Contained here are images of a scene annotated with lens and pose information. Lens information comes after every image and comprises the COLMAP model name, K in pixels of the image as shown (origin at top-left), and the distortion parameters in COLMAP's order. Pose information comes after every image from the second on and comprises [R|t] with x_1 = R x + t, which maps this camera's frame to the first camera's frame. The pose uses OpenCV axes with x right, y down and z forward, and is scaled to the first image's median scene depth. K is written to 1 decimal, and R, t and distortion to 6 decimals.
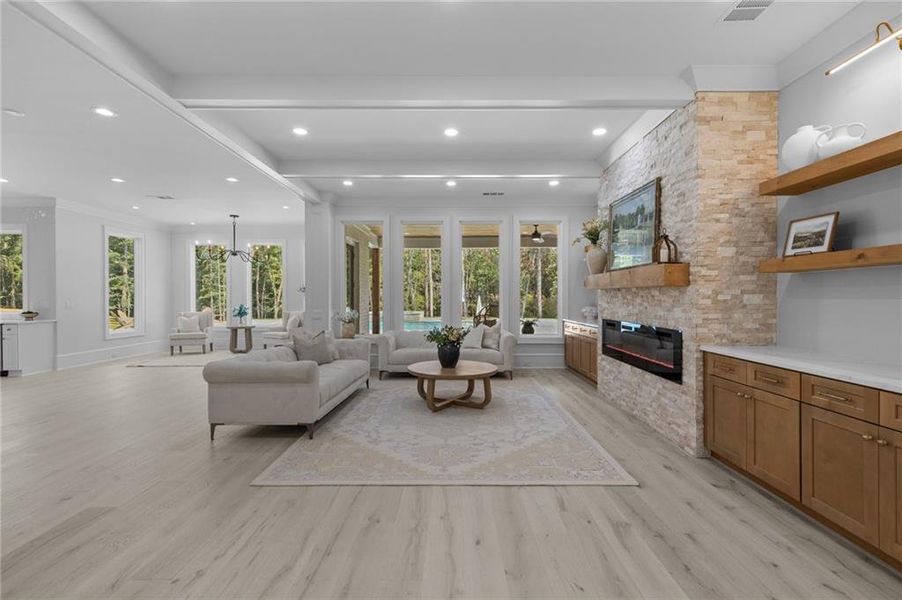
lens RADIAL K [[404.9, 0, 454.4], [0, 404.9, 296.8], [0, 0, 1]] dist [0.005884, -0.000384]
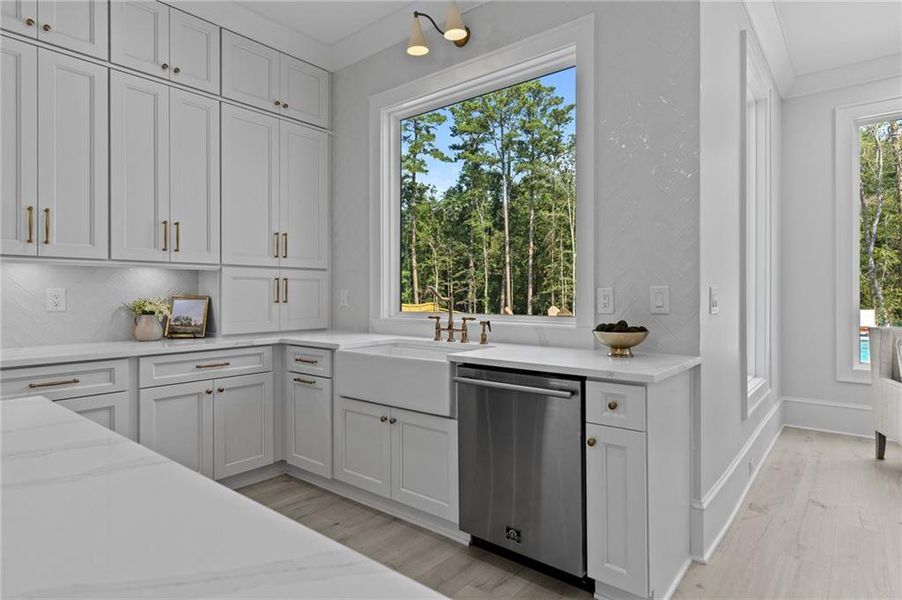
lens RADIAL K [[498.0, 0, 453.7], [0, 498.0, 293.7], [0, 0, 1]] dist [0.001096, -0.000578]
pose [[0.774211, 0.003961, -0.632915, -0.918661], [-0.002710, 0.999992, 0.002944, 0.016909], [0.632922, -0.000564, 0.774216, 0.680752]]
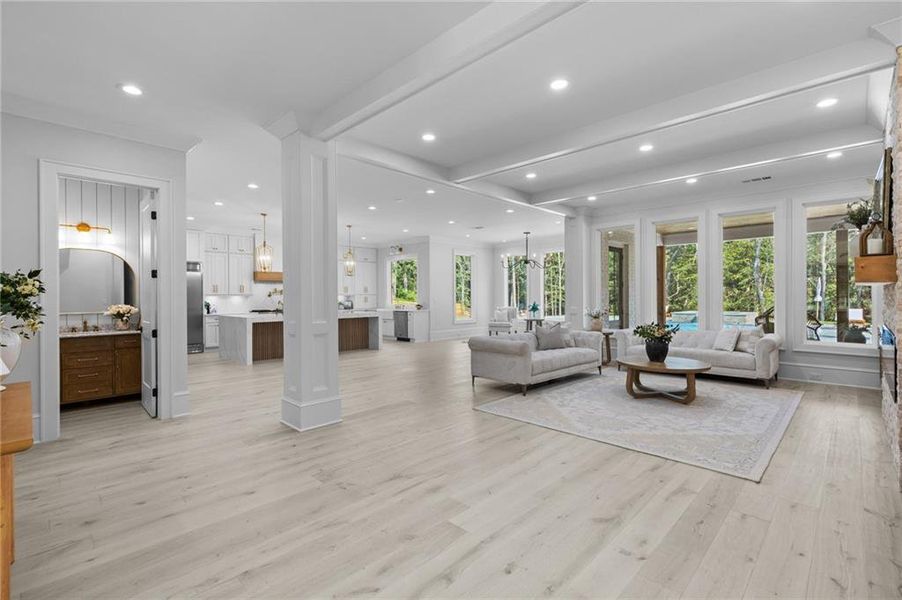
lens RADIAL K [[404.9, 0, 454.4], [0, 404.9, 296.8], [0, 0, 1]] dist [0.005884, -0.000384]
pose [[0.715325, 0.000292, -0.698792, 0.232495], [0.002832, 0.999990, 0.003317, -0.001839], [0.698786, -0.004352, 0.715317, -0.096154]]
